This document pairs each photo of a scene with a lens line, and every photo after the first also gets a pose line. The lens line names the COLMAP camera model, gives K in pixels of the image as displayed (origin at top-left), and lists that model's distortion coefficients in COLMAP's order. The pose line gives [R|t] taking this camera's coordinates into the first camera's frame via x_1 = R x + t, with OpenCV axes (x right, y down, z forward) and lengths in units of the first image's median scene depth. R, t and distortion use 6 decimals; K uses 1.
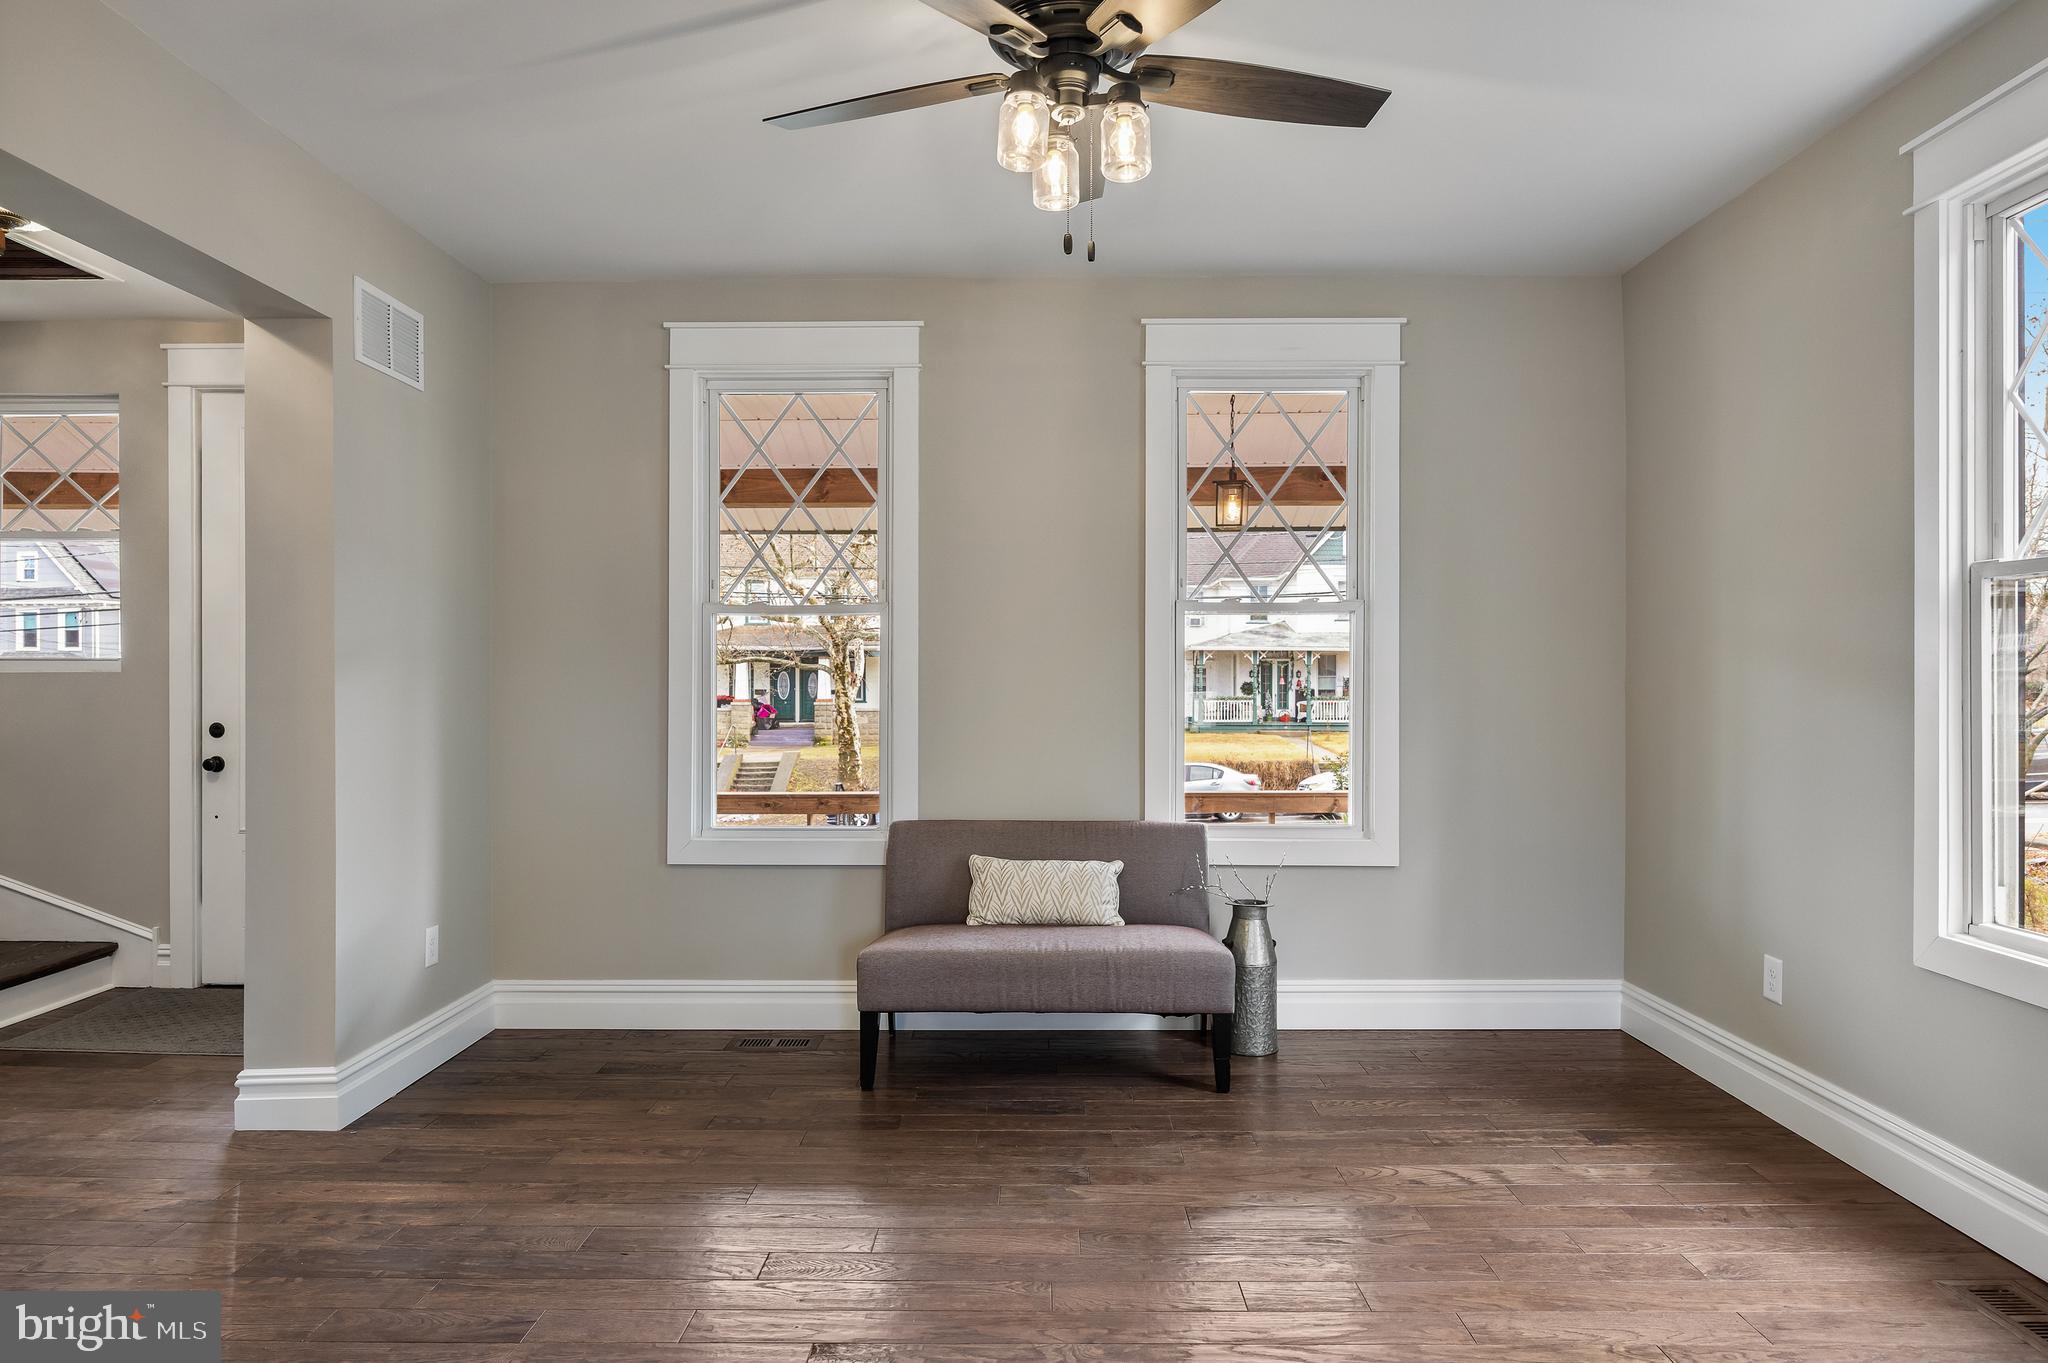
lens RADIAL K [[1239.8, 0, 1024.0], [0, 1239.8, 681.5], [0, 0, 1]] dist [-0.003127, -0.000443]
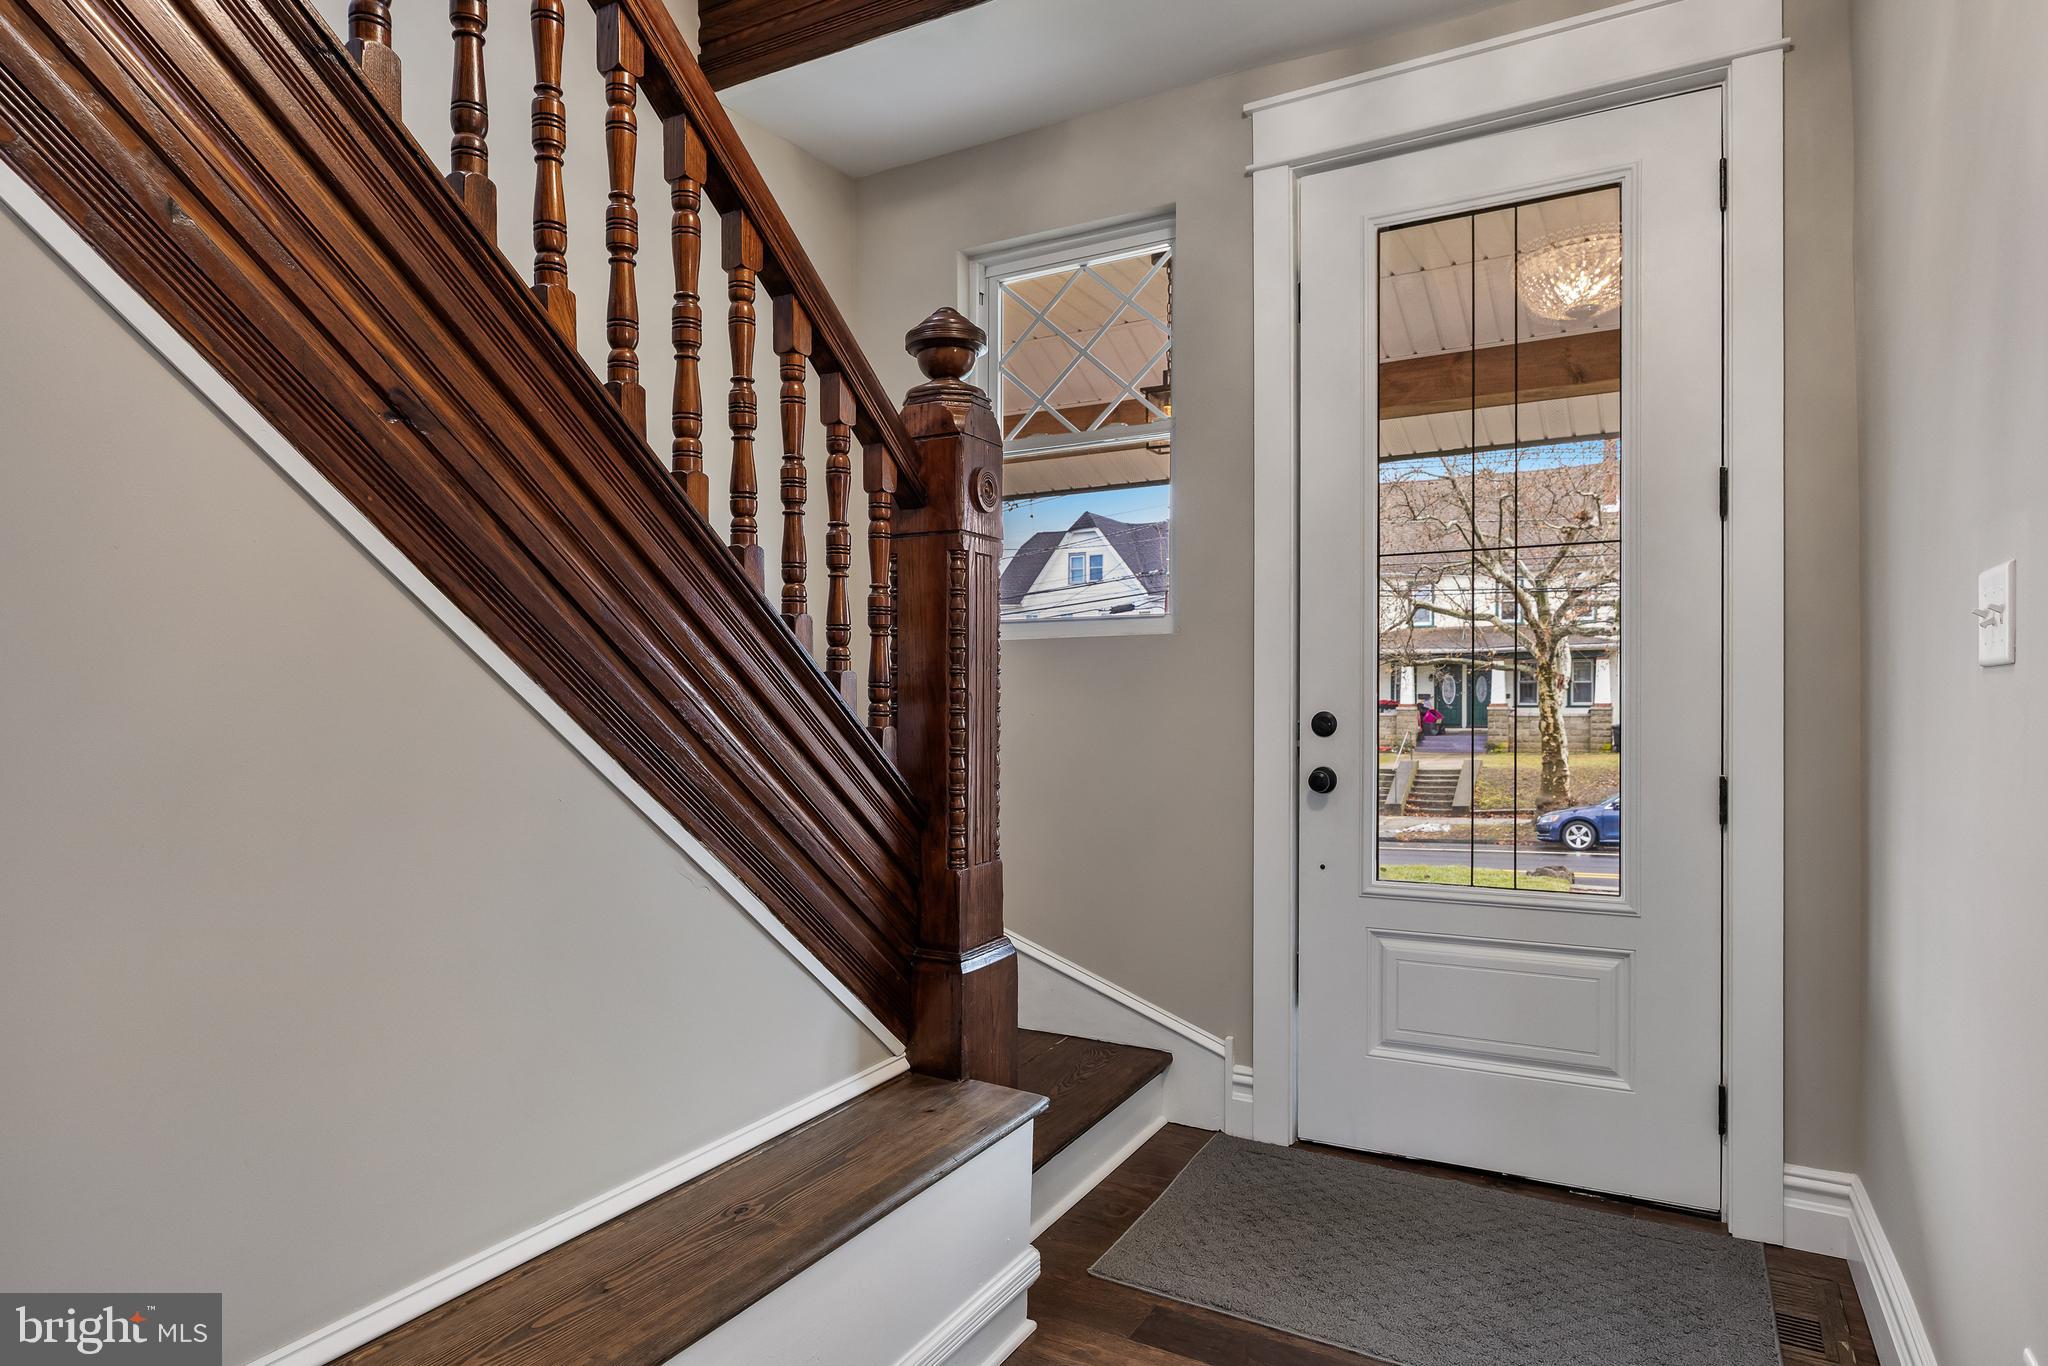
lens RADIAL K [[1149.4, 0, 1028.0], [0, 1149.4, 677.7], [0, 0, 1]] dist [-0.002064, -0.000227]
pose [[0.885819, -0.009721, -0.463929, -0.082011], [0.004724, 0.999918, -0.011933, 0.003532], [0.464007, 0.008378, 0.885792, 0.068420]]
